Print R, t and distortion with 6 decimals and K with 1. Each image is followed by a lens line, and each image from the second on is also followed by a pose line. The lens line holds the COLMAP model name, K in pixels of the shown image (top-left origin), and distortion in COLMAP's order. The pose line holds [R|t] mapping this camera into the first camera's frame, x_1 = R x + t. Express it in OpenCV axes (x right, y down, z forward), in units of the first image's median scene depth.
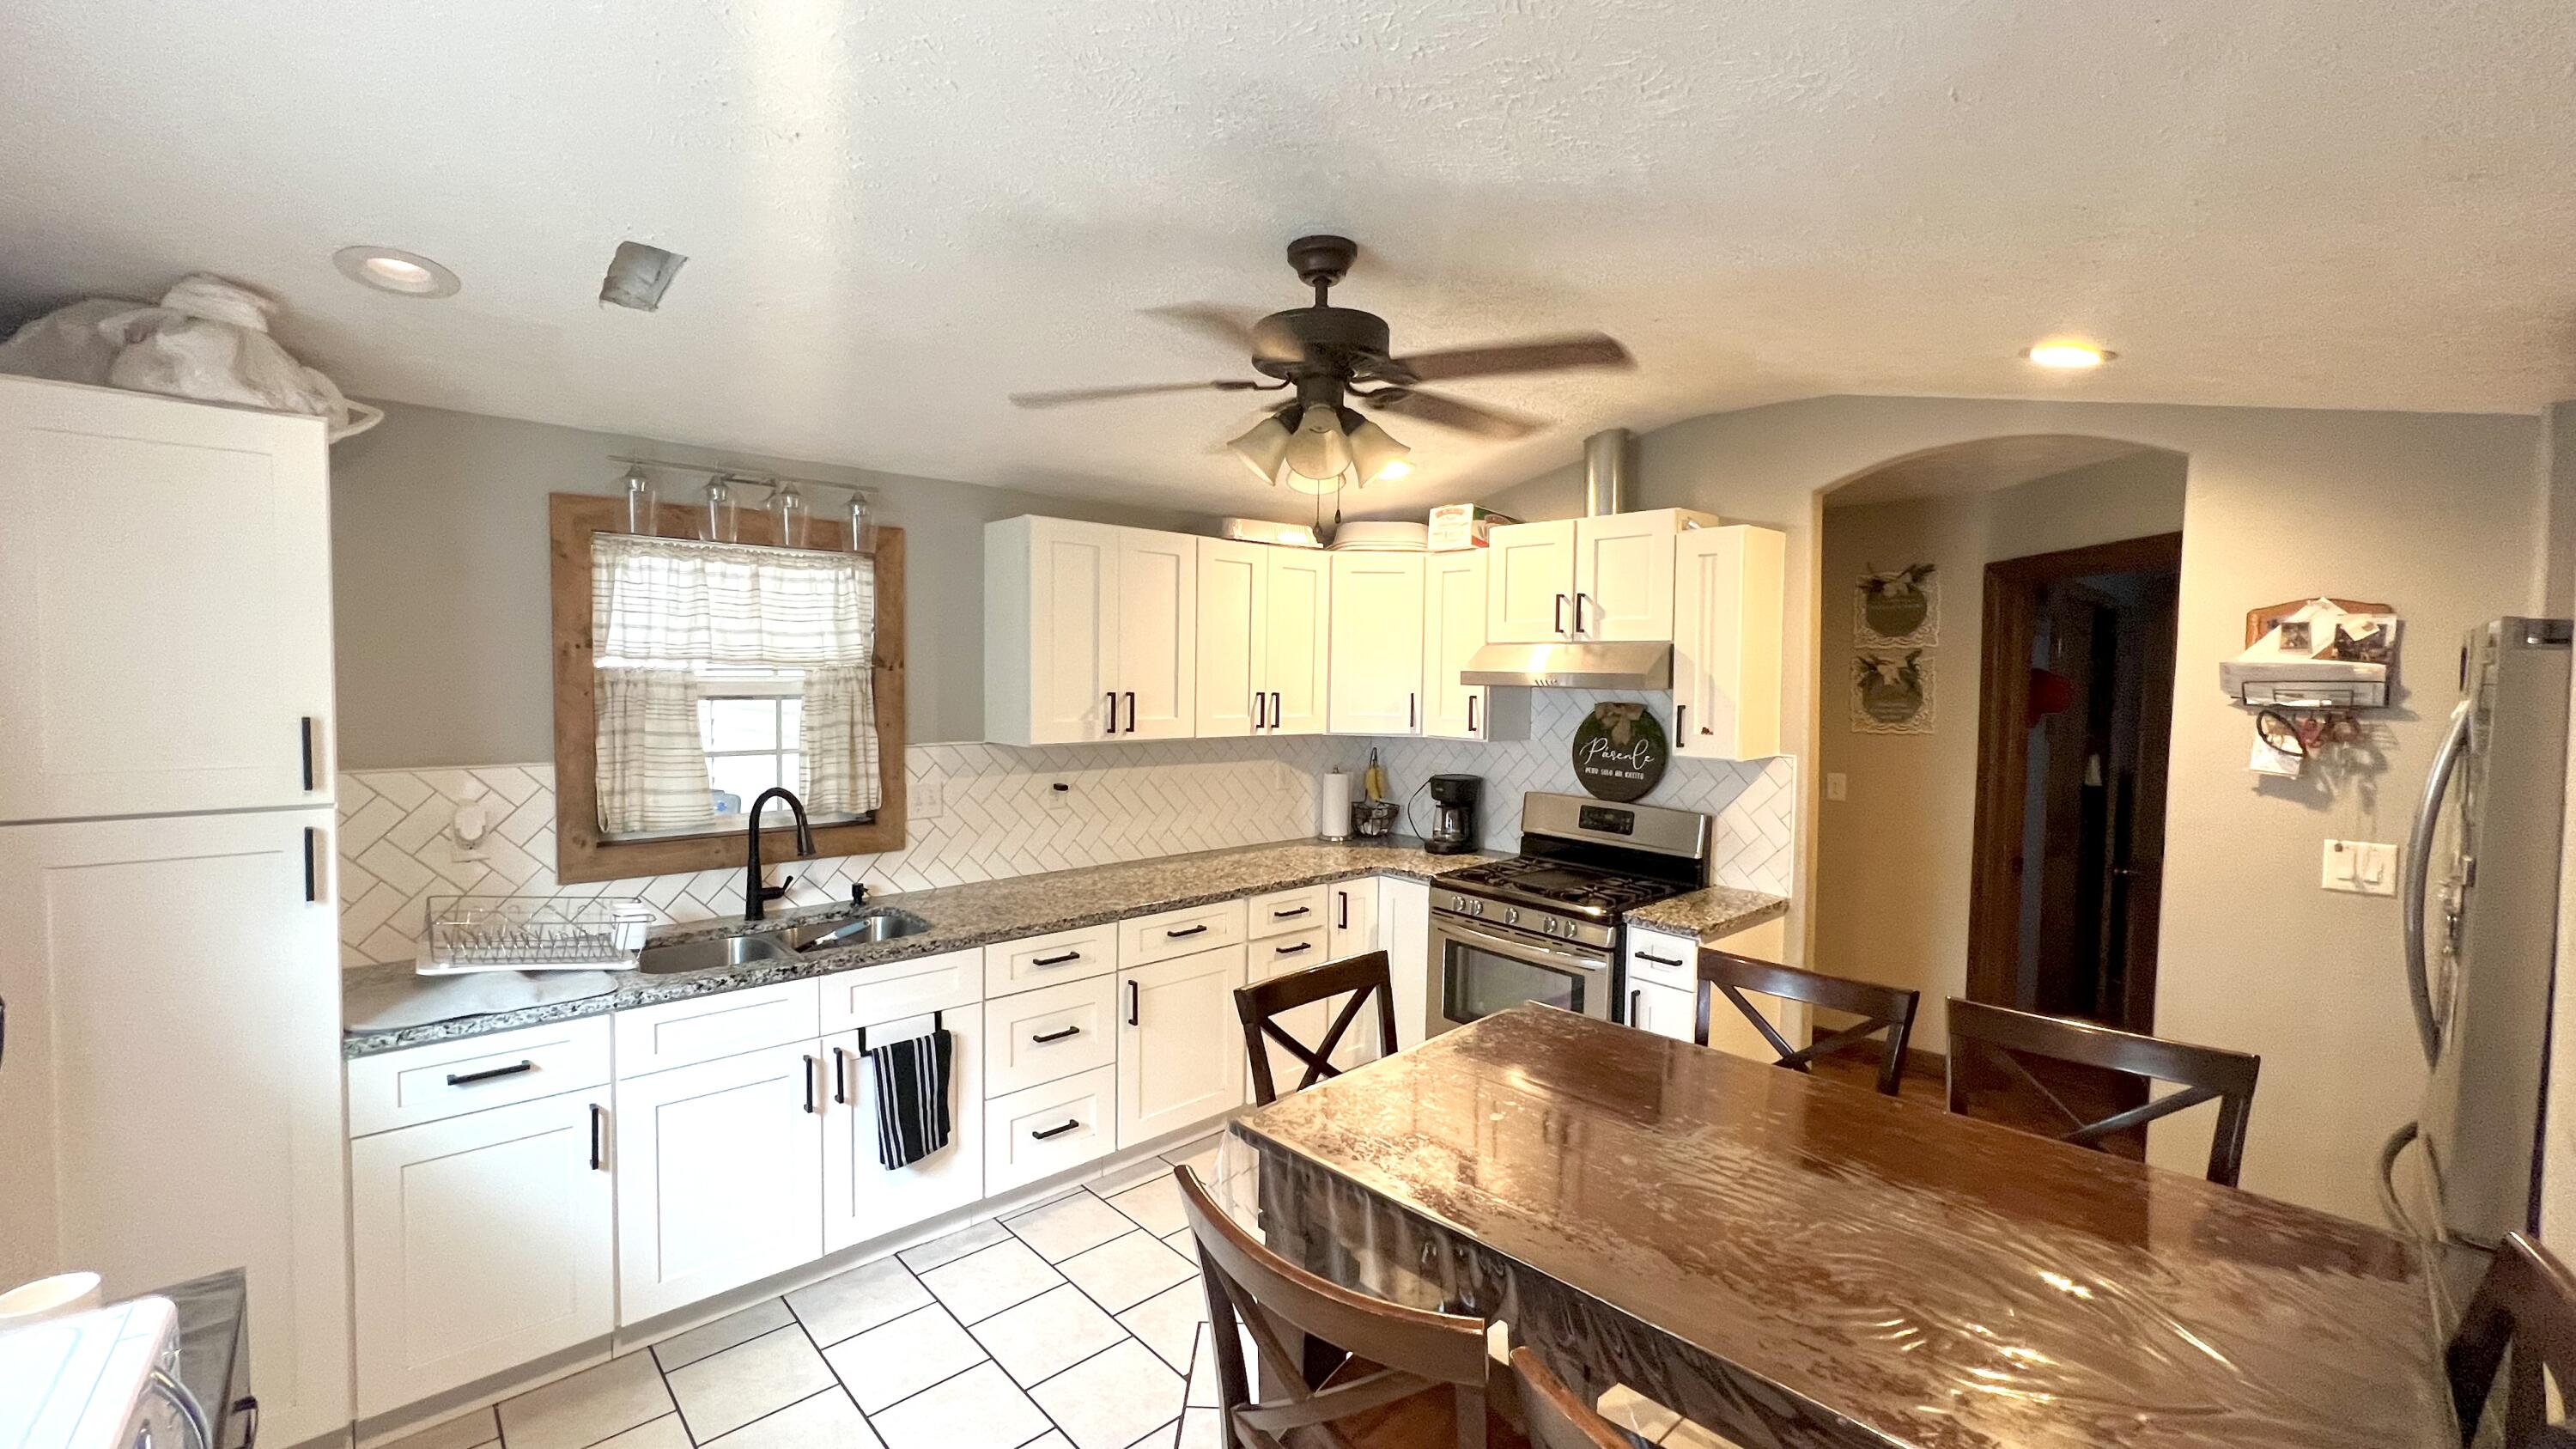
lens RADIAL K [[1022.0, 0, 1285.3], [0, 1022.0, 723.9], [0, 0, 1]] dist [-0.003163, -0.000367]
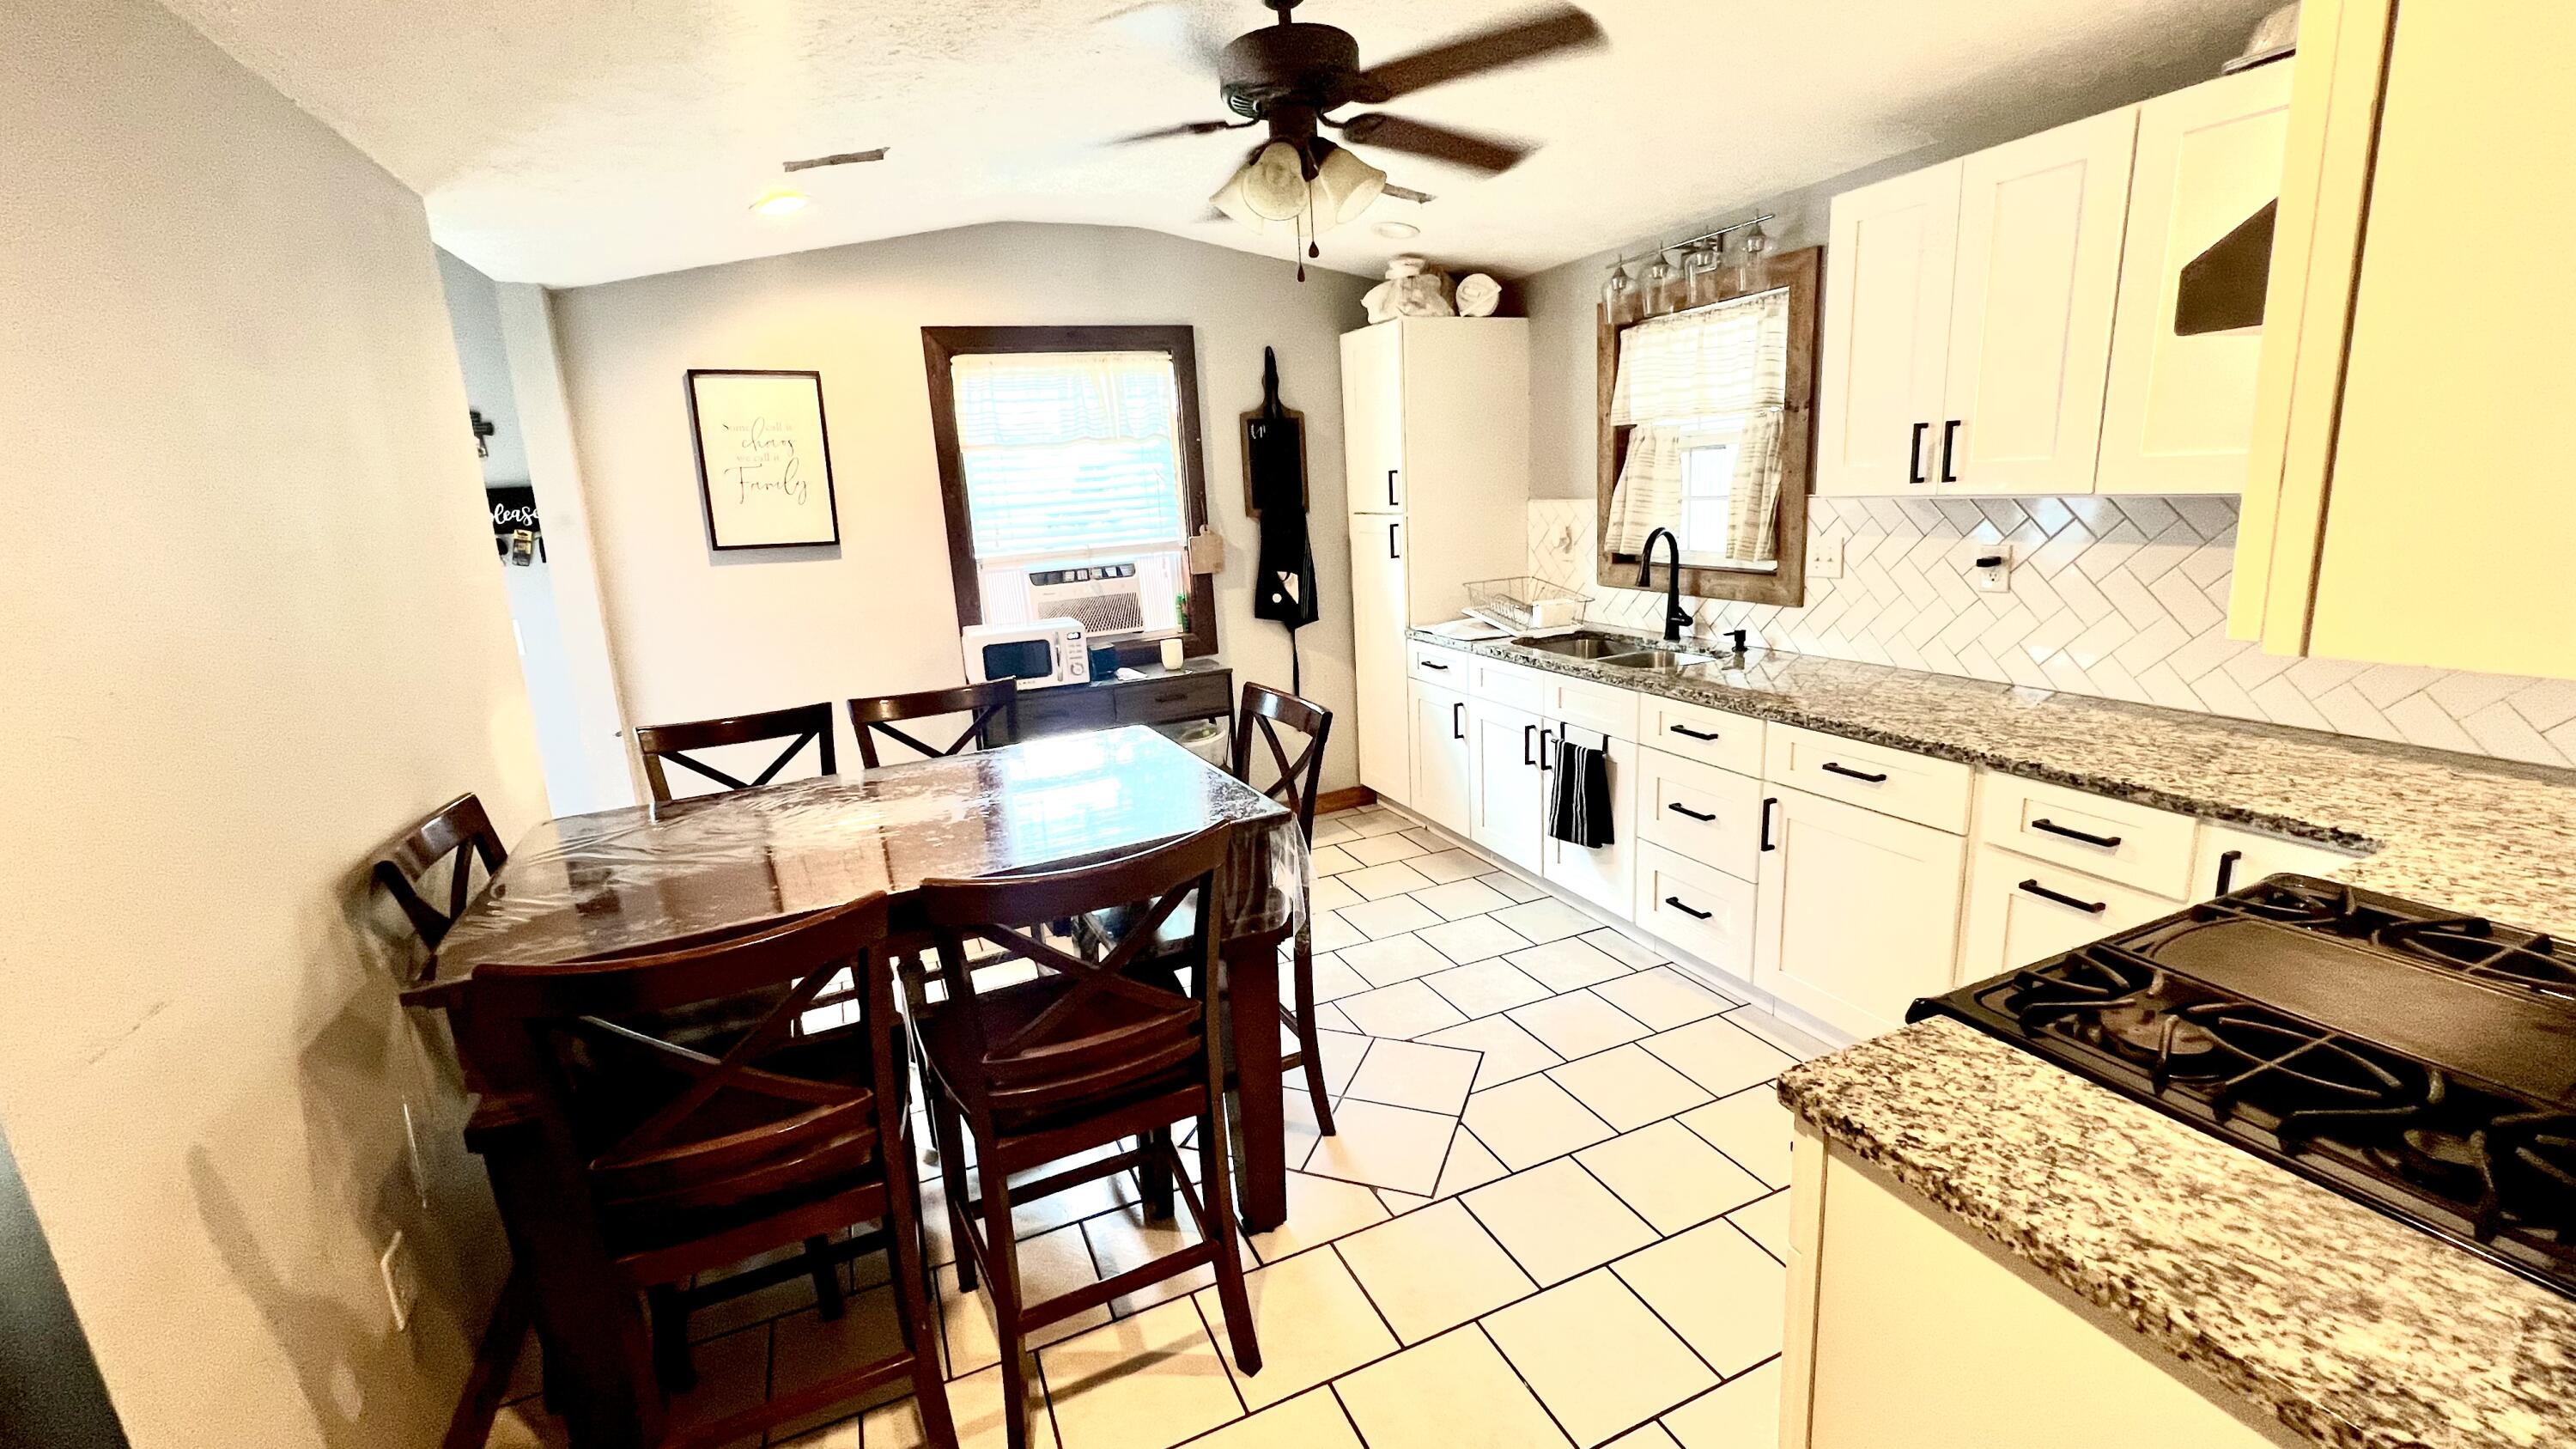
lens RADIAL K [[1022.0, 0, 1284.1], [0, 1022.0, 727.3], [0, 0, 1]] dist [-0.003163, -0.000367]
pose [[-0.326172, 0.228923, -0.917173, 0.757955], [0.010833, 0.971076, 0.238525, 0.000487], [0.945249, 0.067864, -0.319217, 0.958592]]
